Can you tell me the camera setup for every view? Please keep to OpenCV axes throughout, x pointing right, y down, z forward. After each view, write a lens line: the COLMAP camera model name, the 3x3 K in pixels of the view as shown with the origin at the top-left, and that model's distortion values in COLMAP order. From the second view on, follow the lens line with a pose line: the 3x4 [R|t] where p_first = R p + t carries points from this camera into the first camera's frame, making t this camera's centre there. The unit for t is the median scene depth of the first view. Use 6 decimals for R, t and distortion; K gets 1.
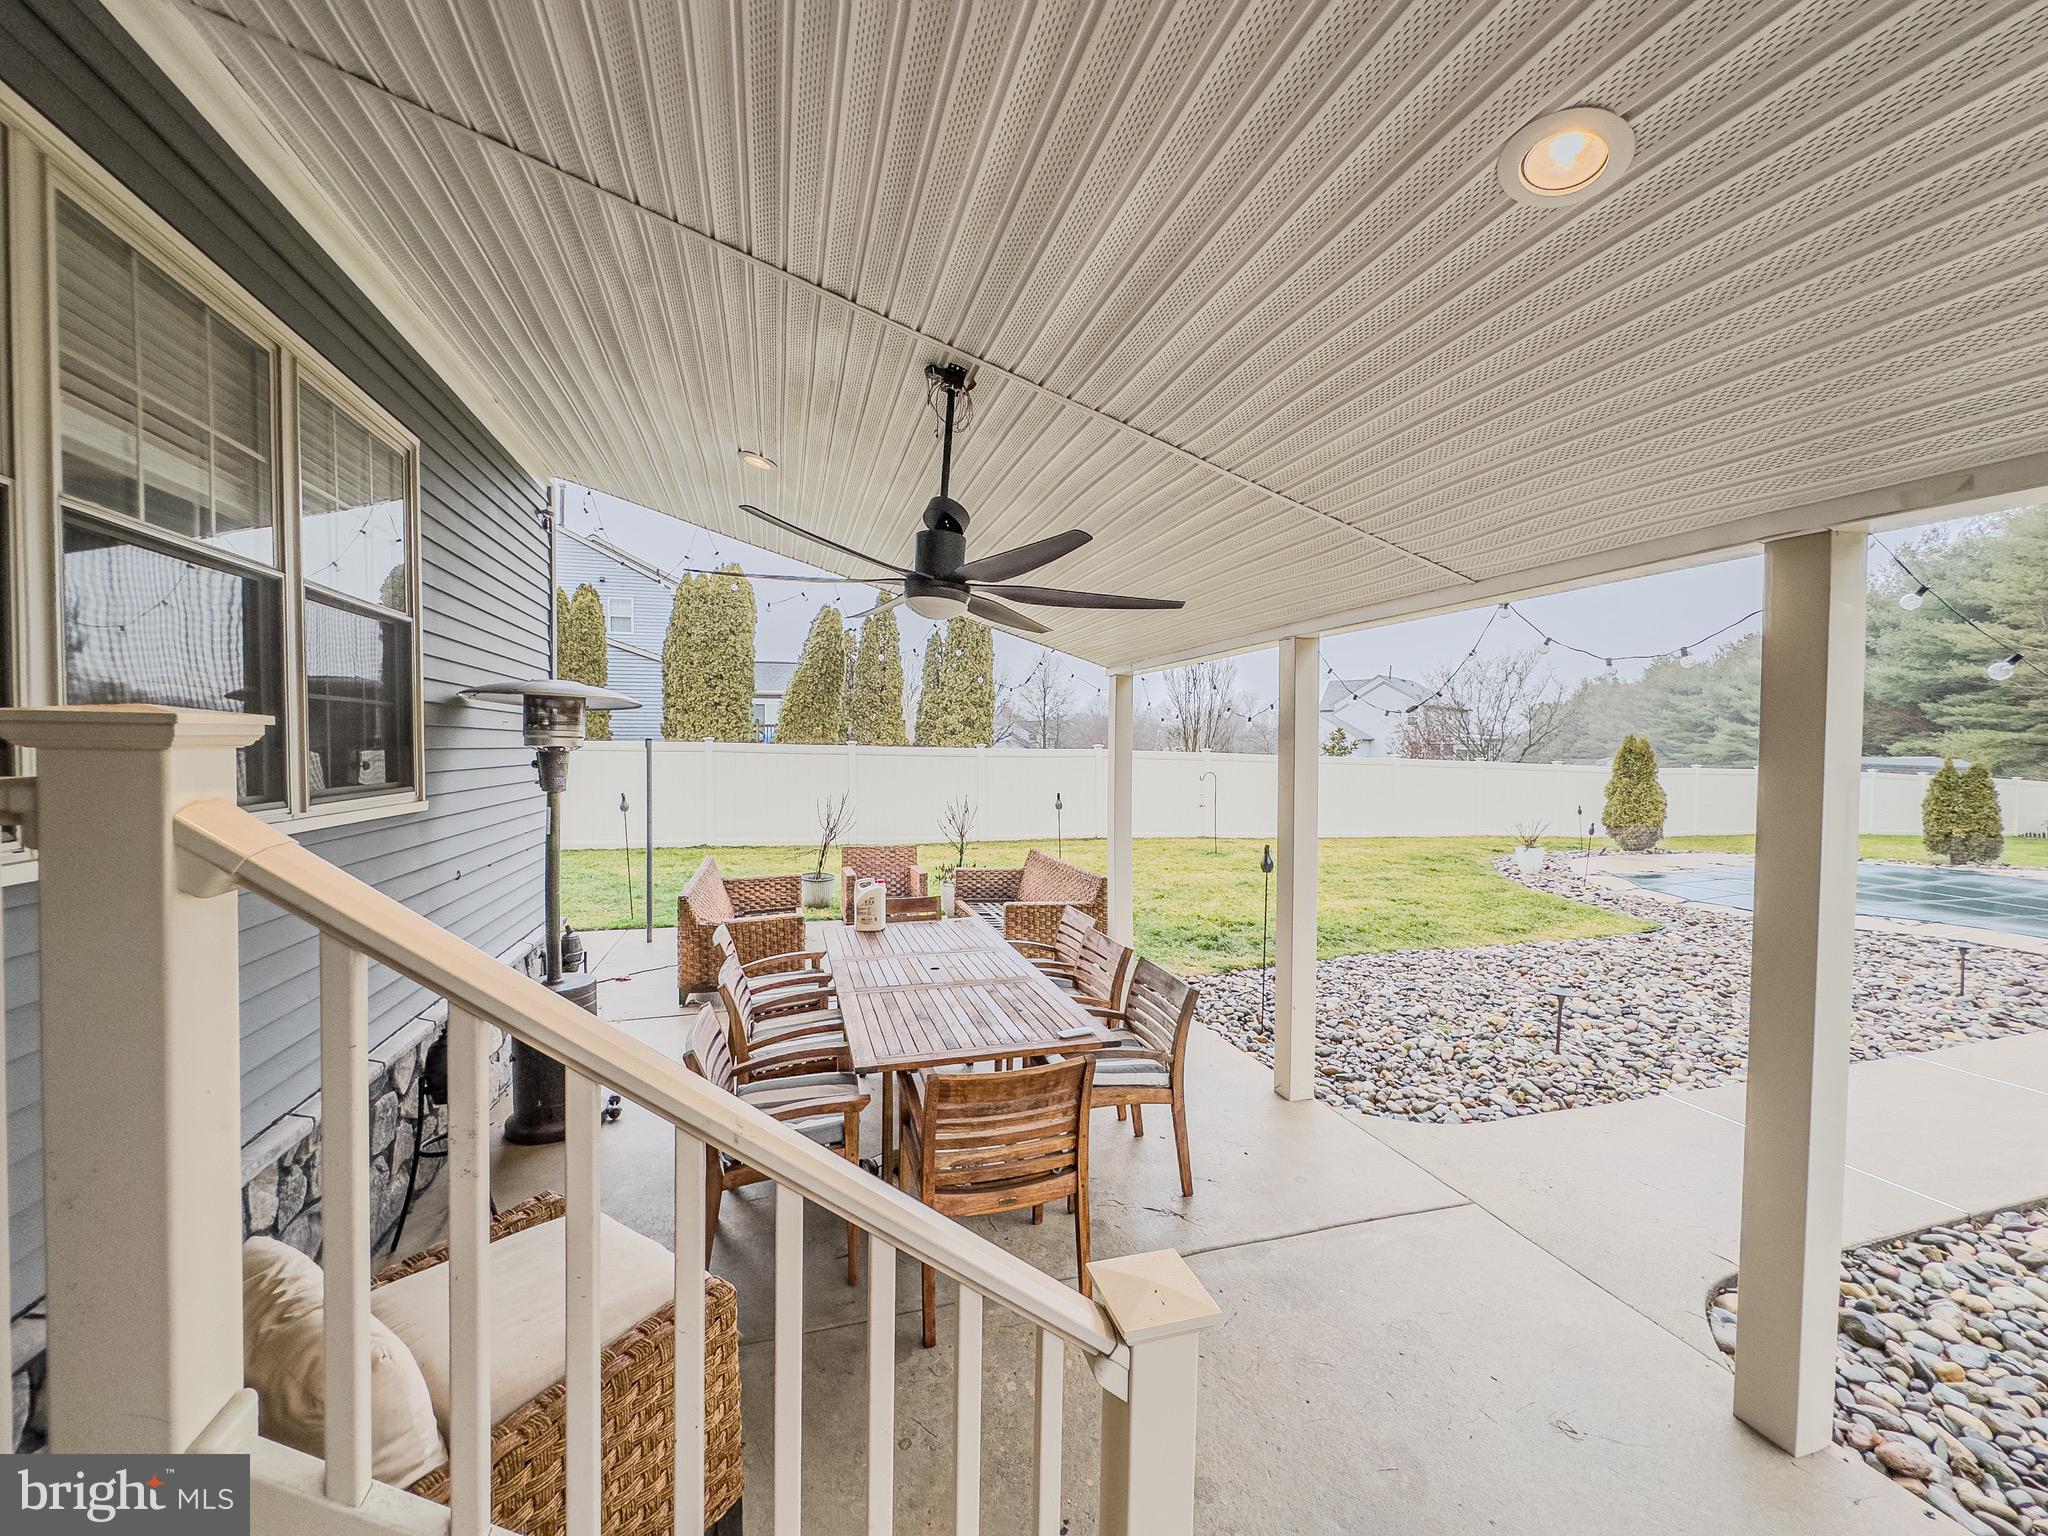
lens RADIAL K [[820.4, 0, 1025.9], [0, 820.4, 762.2], [0, 0, 1]] dist [-0.000648, -0.000114]
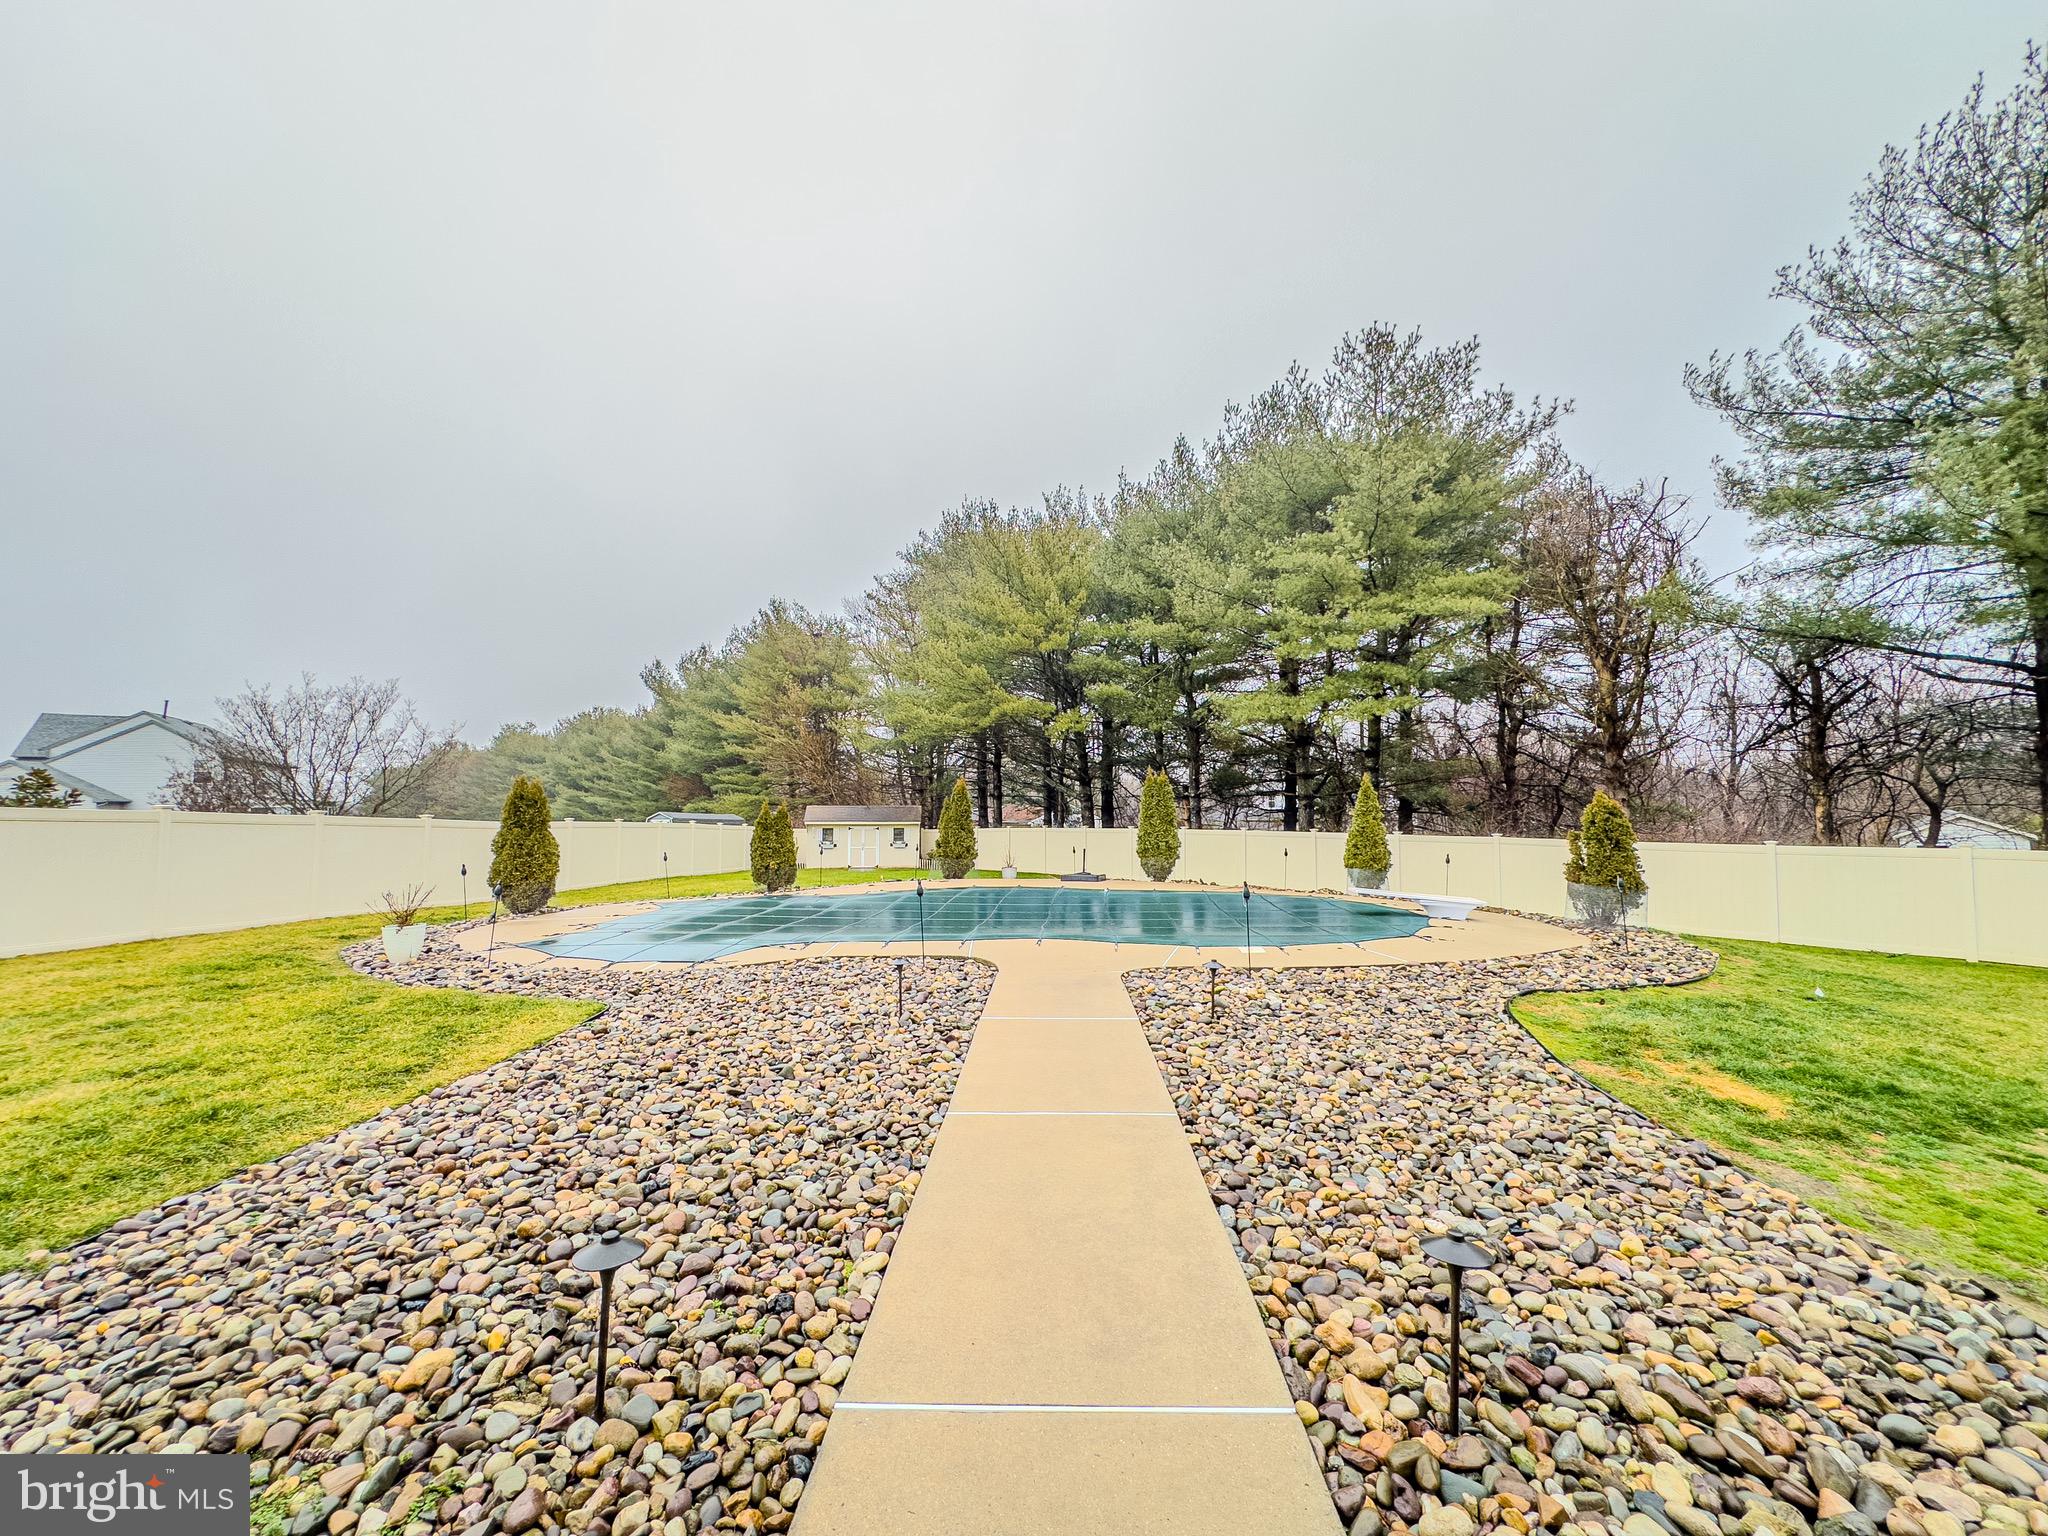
lens RADIAL K [[820.4, 0, 1025.9], [0, 820.4, 762.2], [0, 0, 1]] dist [-0.000648, -0.000114]
pose [[0.336884, 0.049665, 0.940235, 0.136604], [0.029401, 0.997566, -0.063227, 0.026632], [-0.941087, 0.048944, 0.334604, 0.277773]]
